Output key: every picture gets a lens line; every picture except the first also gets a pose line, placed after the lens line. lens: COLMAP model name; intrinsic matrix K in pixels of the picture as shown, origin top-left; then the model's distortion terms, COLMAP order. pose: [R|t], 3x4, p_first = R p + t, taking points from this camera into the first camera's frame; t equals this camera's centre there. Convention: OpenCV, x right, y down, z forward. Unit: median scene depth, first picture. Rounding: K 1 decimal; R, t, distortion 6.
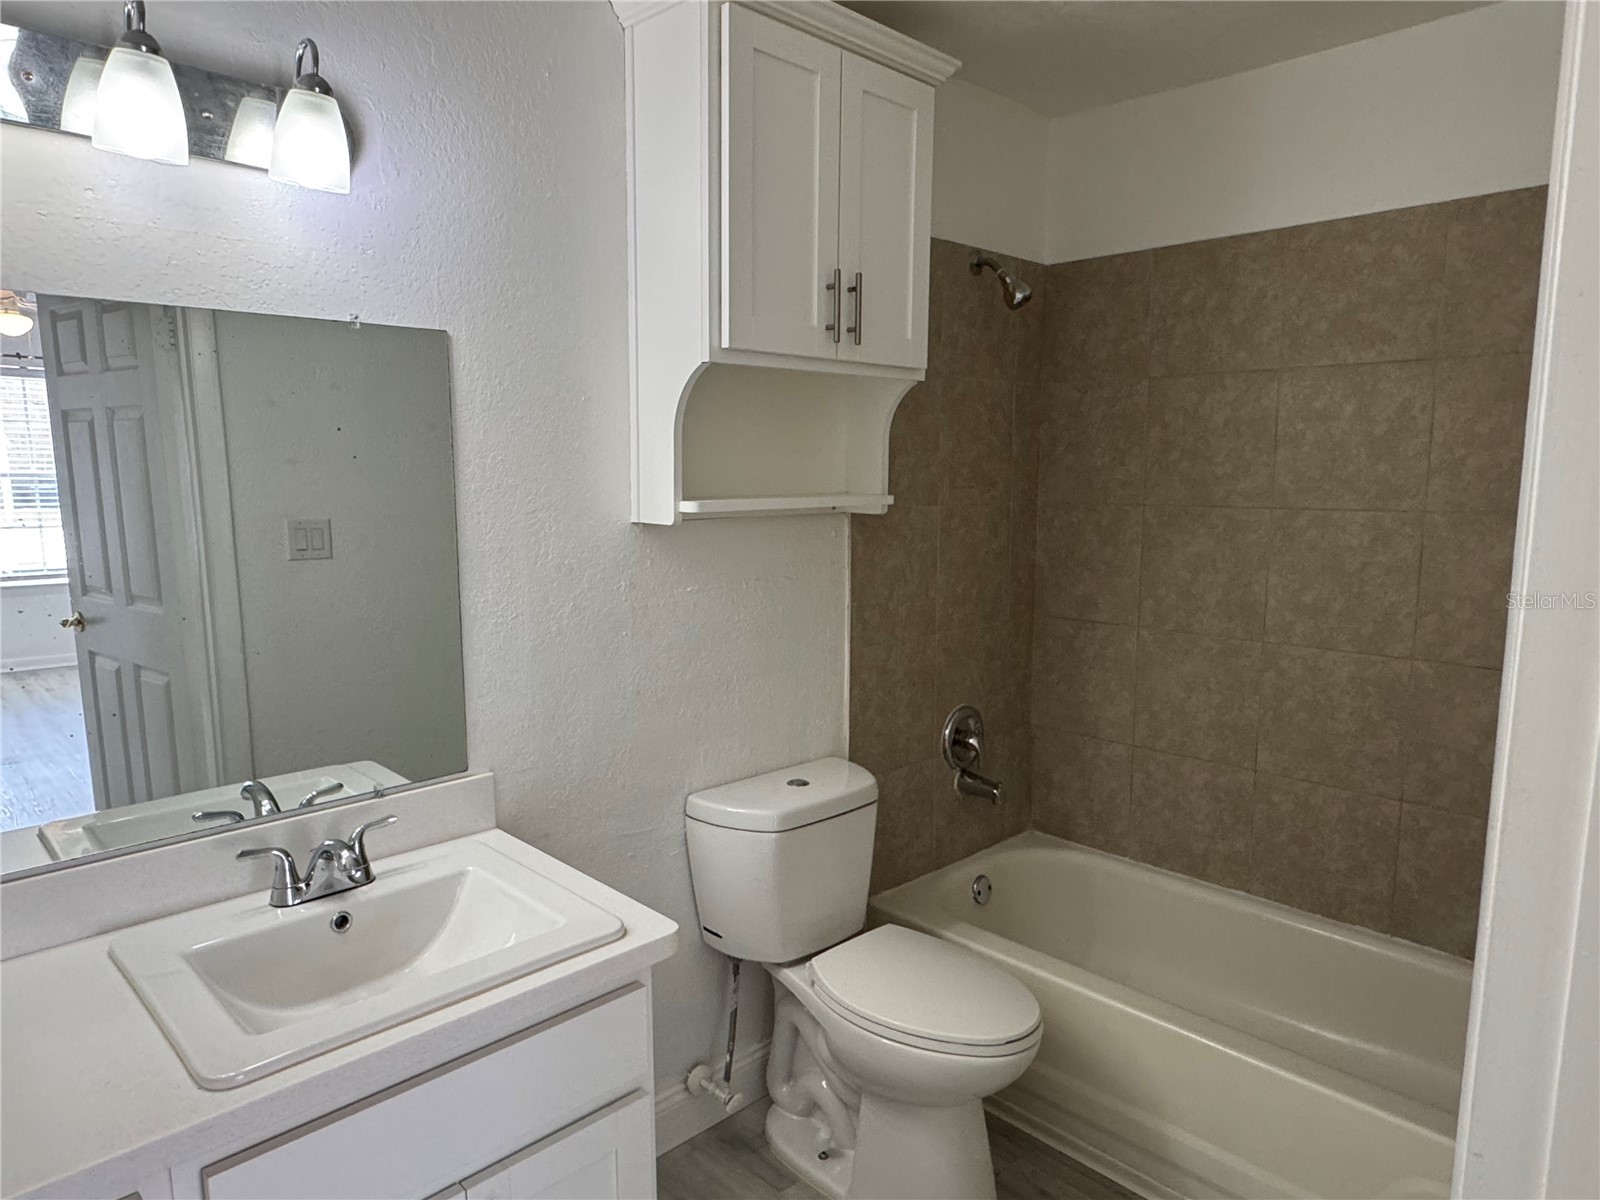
lens RADIAL K [[1024.7, 0, 800.0], [0, 1024.7, 600.0], [0, 0, 1]] dist [-0.020965, 0.031466]
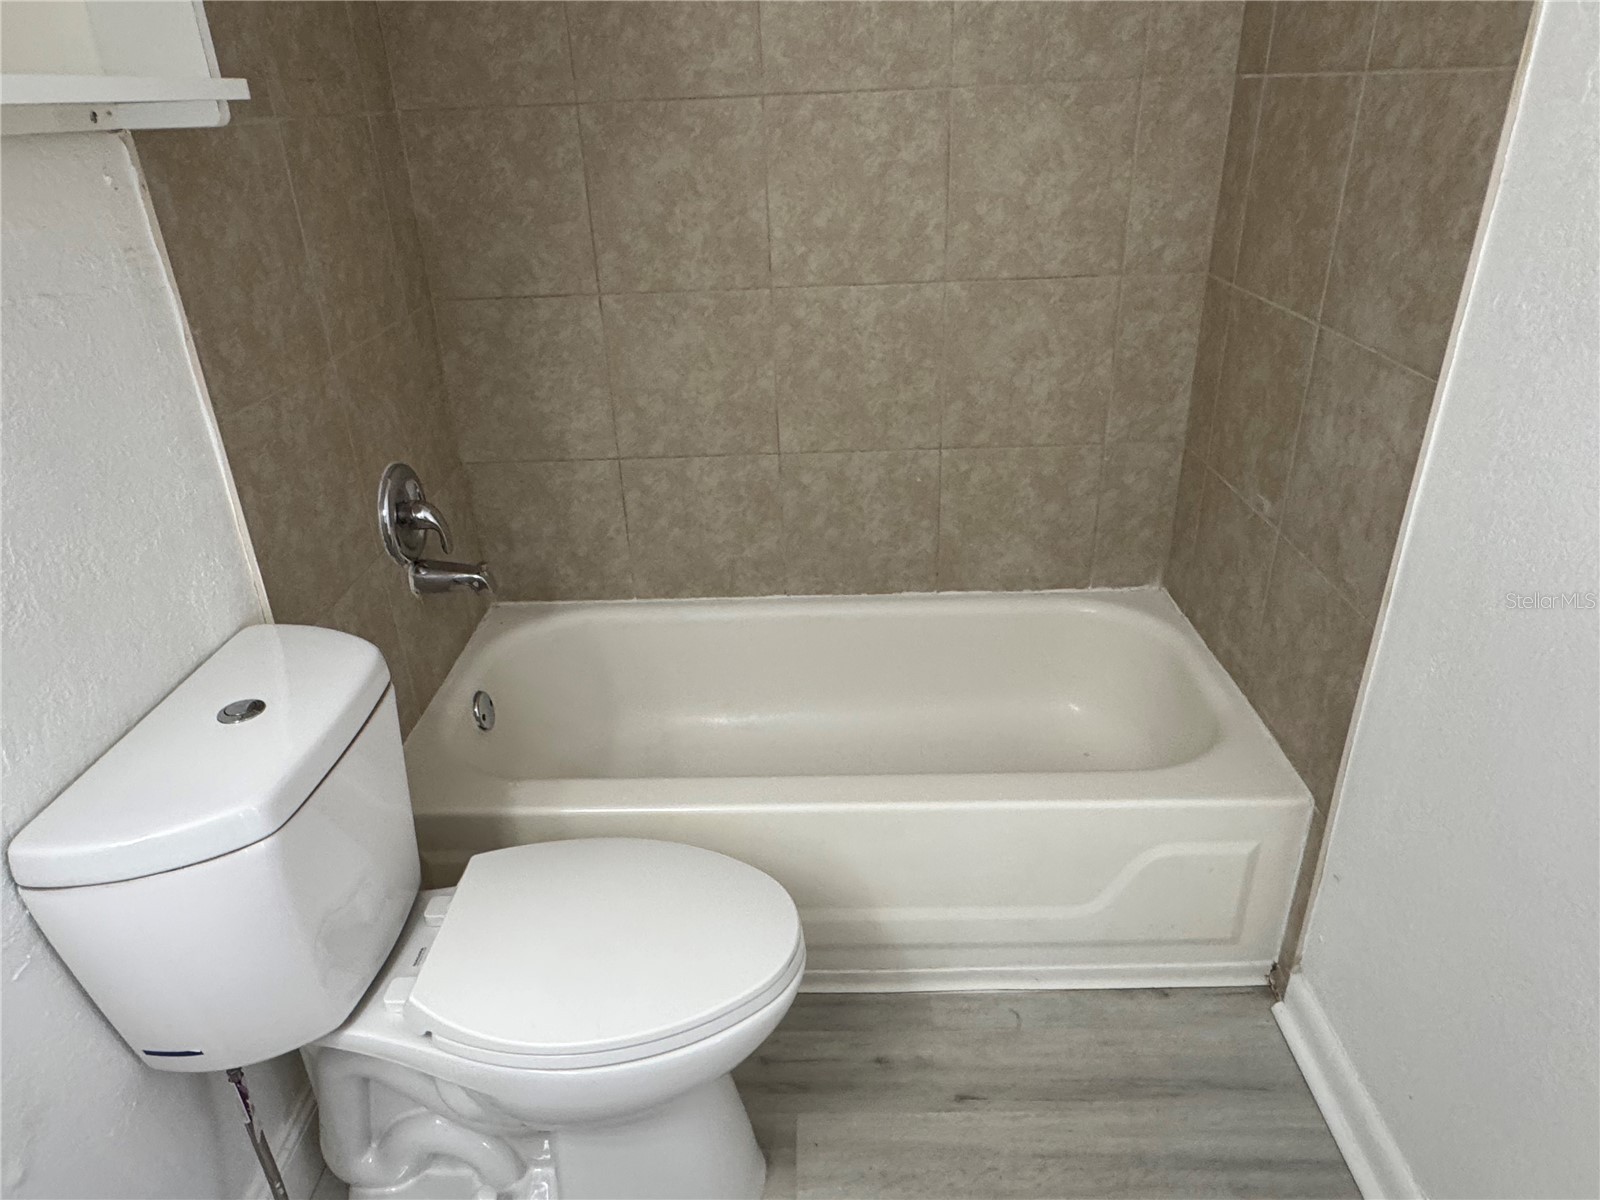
lens RADIAL K [[1024.7, 0, 800.0], [0, 1024.7, 600.0], [0, 0, 1]] dist [-0.020965, 0.031466]
pose [[0.712927, -0.337397, 0.614734, -0.083469], [0.128266, 0.924595, 0.358709, -0.015084], [-0.689407, -0.176884, 0.702445, 0.403755]]
